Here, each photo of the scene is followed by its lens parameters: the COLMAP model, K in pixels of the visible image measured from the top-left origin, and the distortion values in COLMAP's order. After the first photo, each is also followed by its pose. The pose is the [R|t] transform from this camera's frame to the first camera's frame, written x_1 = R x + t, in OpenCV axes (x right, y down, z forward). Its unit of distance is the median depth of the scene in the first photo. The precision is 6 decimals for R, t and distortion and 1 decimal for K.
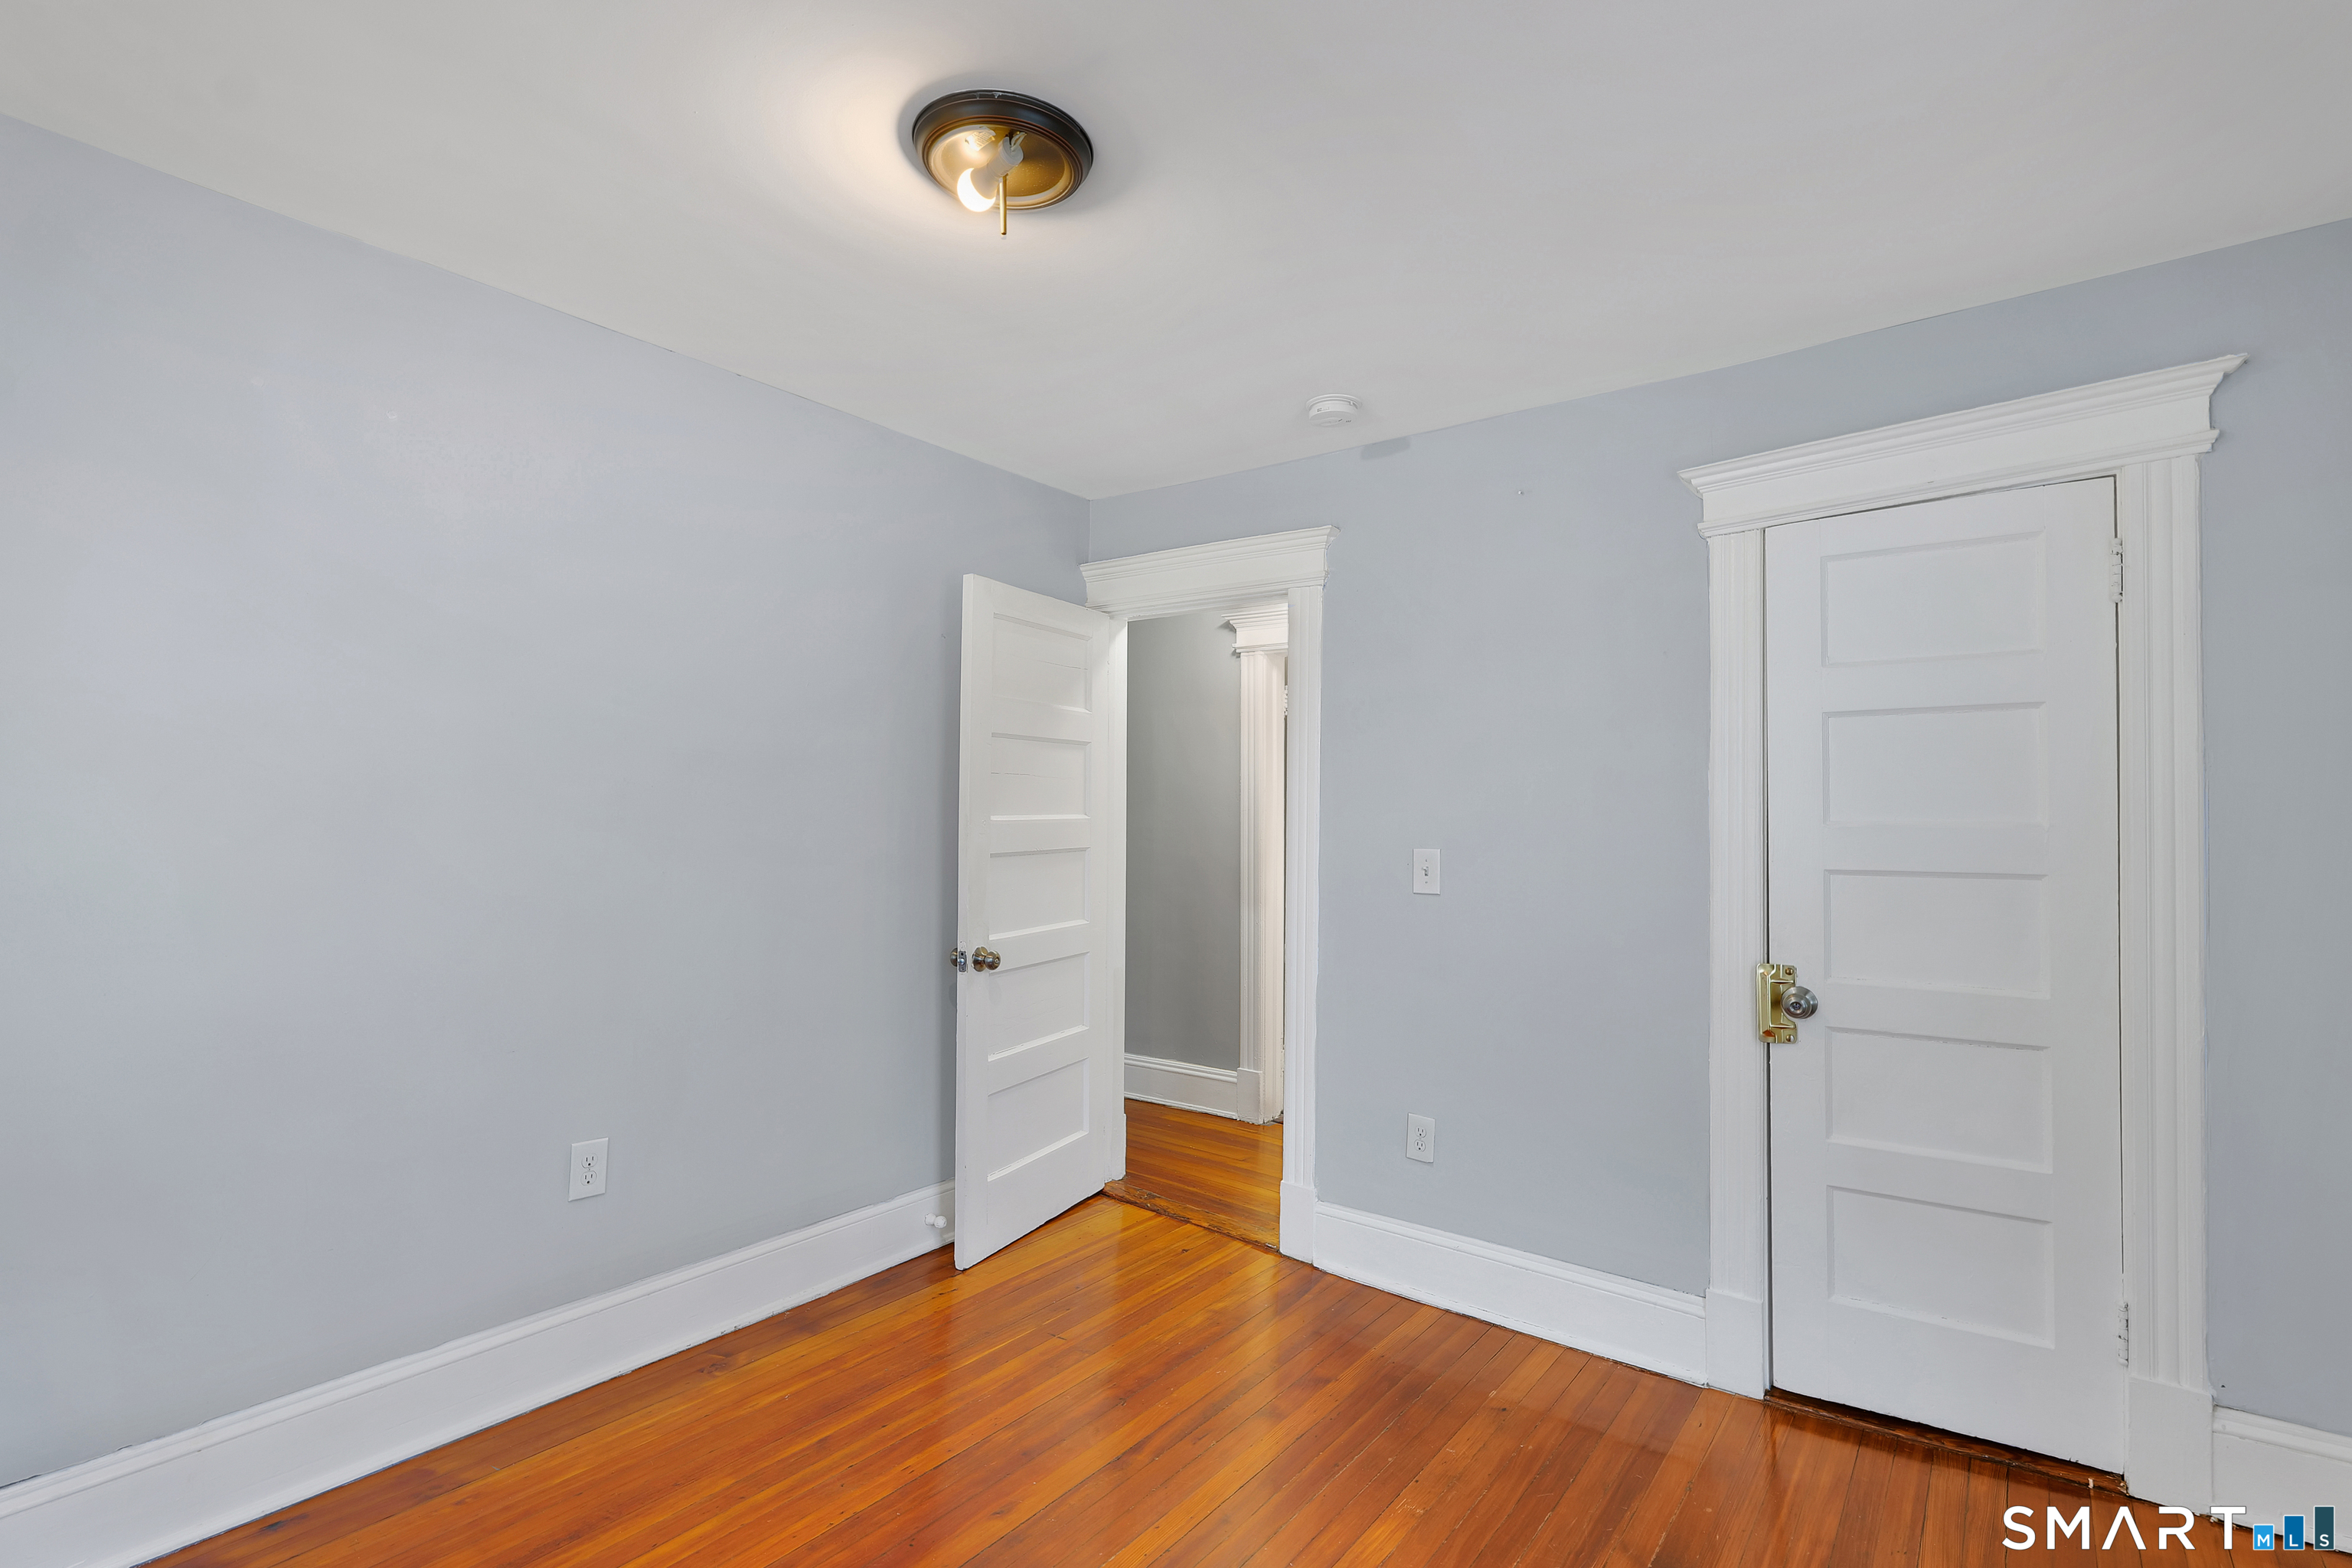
lens RADIAL K [[1096.9, 0, 1177.5], [0, 1096.9, 788.6], [0, 0, 1]] dist [0.008073, -0.001908]
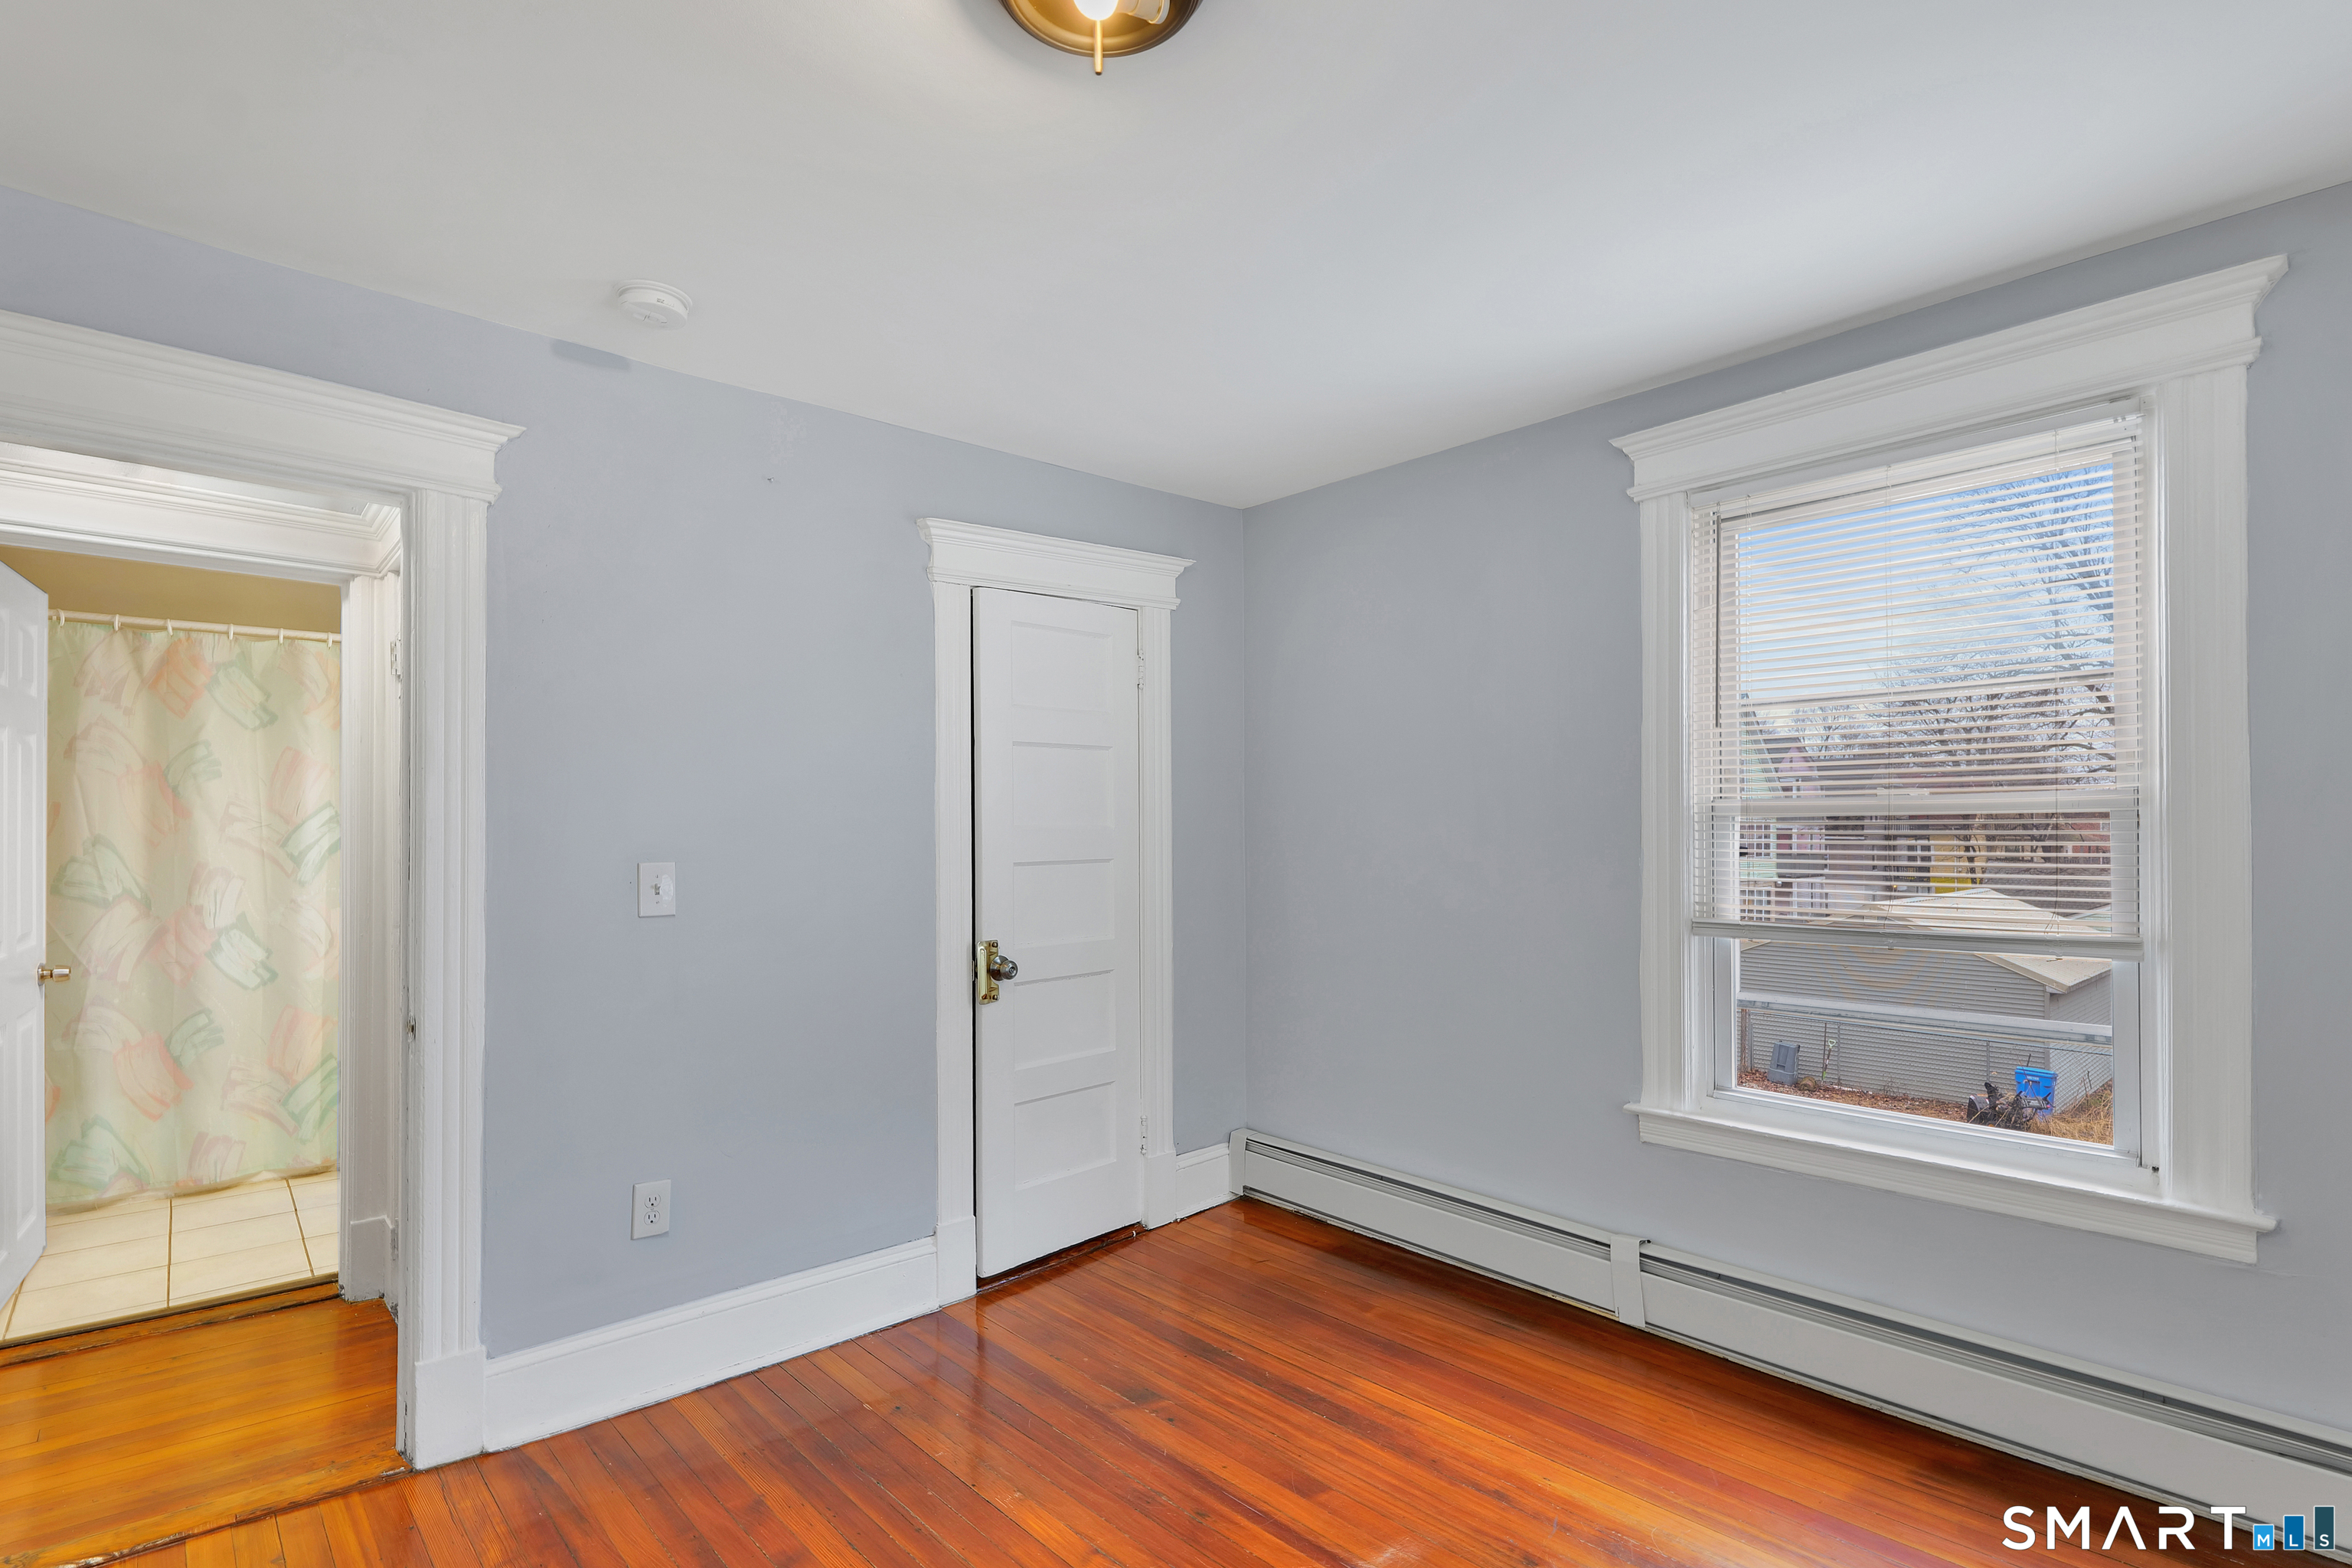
lens RADIAL K [[1096.9, 0, 1173.4], [0, 1096.9, 820.3], [0, 0, 1]] dist [0.008073, -0.001908]
pose [[0.191258, -0.000943, 0.981539, -0.614626], [-0.018402, 0.999820, 0.004546, 0.013247], [-0.981367, -0.018931, 0.191207, 0.536353]]
